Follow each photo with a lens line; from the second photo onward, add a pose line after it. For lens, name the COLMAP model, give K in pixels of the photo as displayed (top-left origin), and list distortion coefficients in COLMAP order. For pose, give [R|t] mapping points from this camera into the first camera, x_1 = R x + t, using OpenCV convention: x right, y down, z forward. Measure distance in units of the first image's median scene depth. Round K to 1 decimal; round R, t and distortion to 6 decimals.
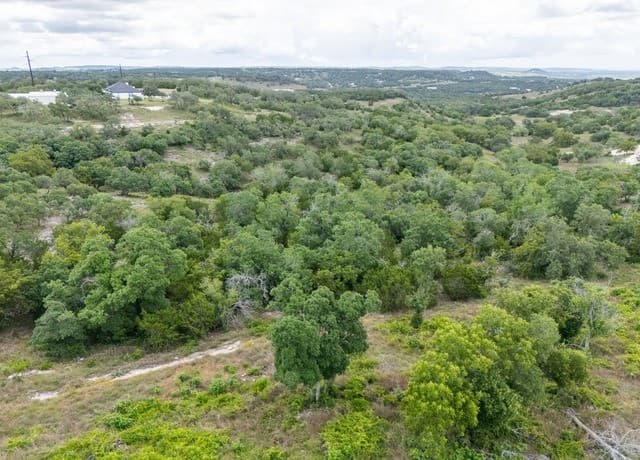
lens RADIAL K [[484.0, 0, 320.6], [0, 484.0, 249.2], [0, 0, 1]] dist [0.066533, -0.056246]
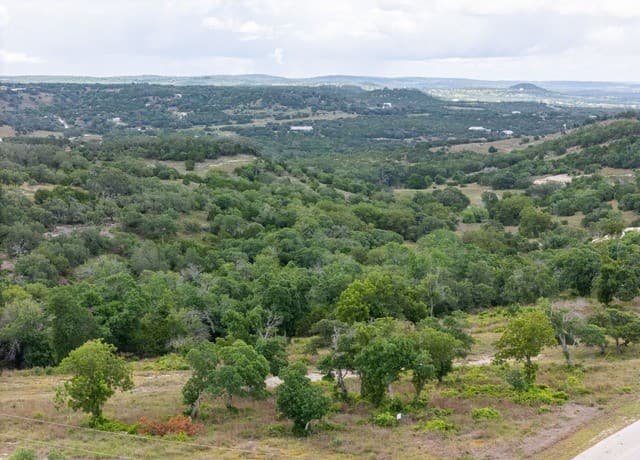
lens RADIAL K [[1315.5, 0, 320.0], [0, 1315.5, 230.0], [0, 0, 1]] dist [-0.121348, 0.063716]
pose [[0.973574, -0.025733, 0.226917, -0.062155], [0.078531, 0.970759, -0.226848, 0.065409], [-0.214444, 0.238673, 0.947127, -0.235115]]
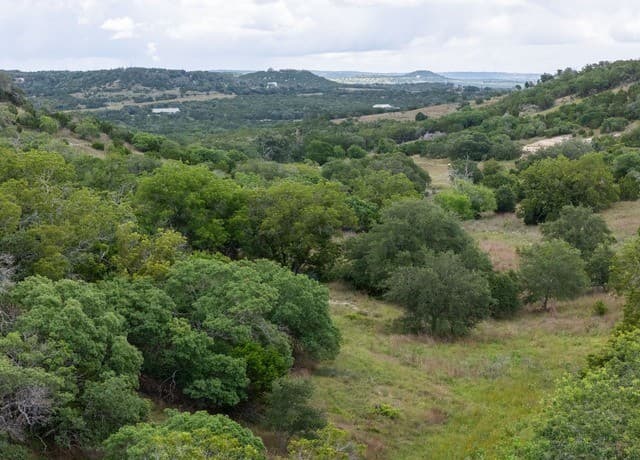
lens RADIAL K [[1315.5, 0, 320.0], [0, 1315.5, 230.0], [0, 0, 1]] dist [-0.121348, 0.063716]
pose [[0.950165, -0.054420, 0.306962, 0.101106], [0.126619, 0.967139, -0.220475, -0.066414], [-0.284877, 0.248355, 0.925832, 0.305097]]
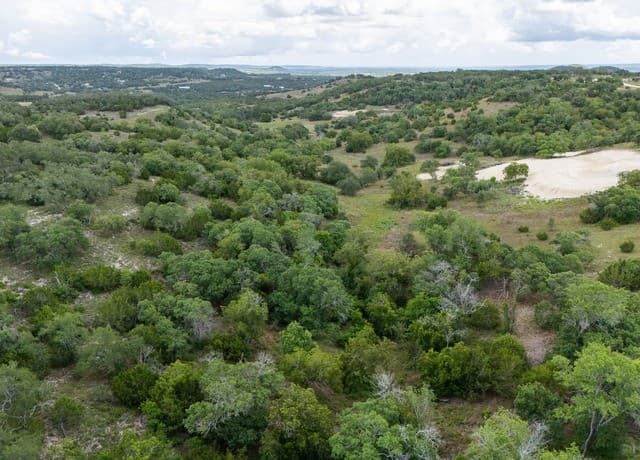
lens RADIAL K [[484.0, 0, 320.6], [0, 484.0, 249.2], [0, 0, 1]] dist [0.066533, -0.056246]
pose [[0.884163, -0.176845, 0.432415, 0.011783], [0.174928, 0.983572, 0.044574, -0.074406], [-0.433193, 0.036230, 0.900572, 0.200758]]
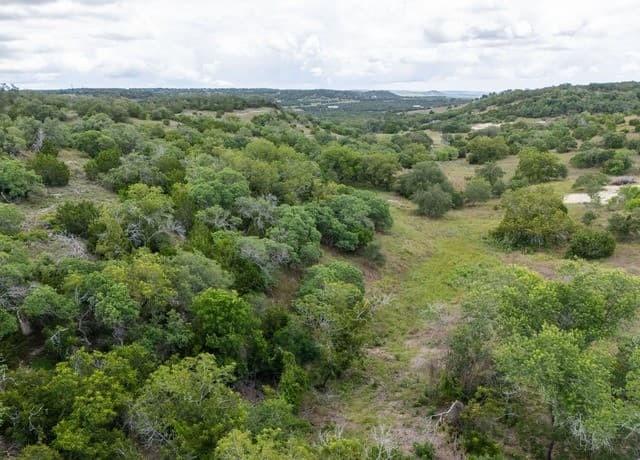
lens RADIAL K [[484.7, 0, 320.0], [0, 484.7, 230.0], [0, 0, 1]] dist [0.081847, -0.104639]
pose [[0.984941, -0.053935, 0.164260, 0.101043], [0.067221, 0.994807, -0.076422, -0.075068], [-0.159285, 0.086313, 0.983452, 0.300740]]
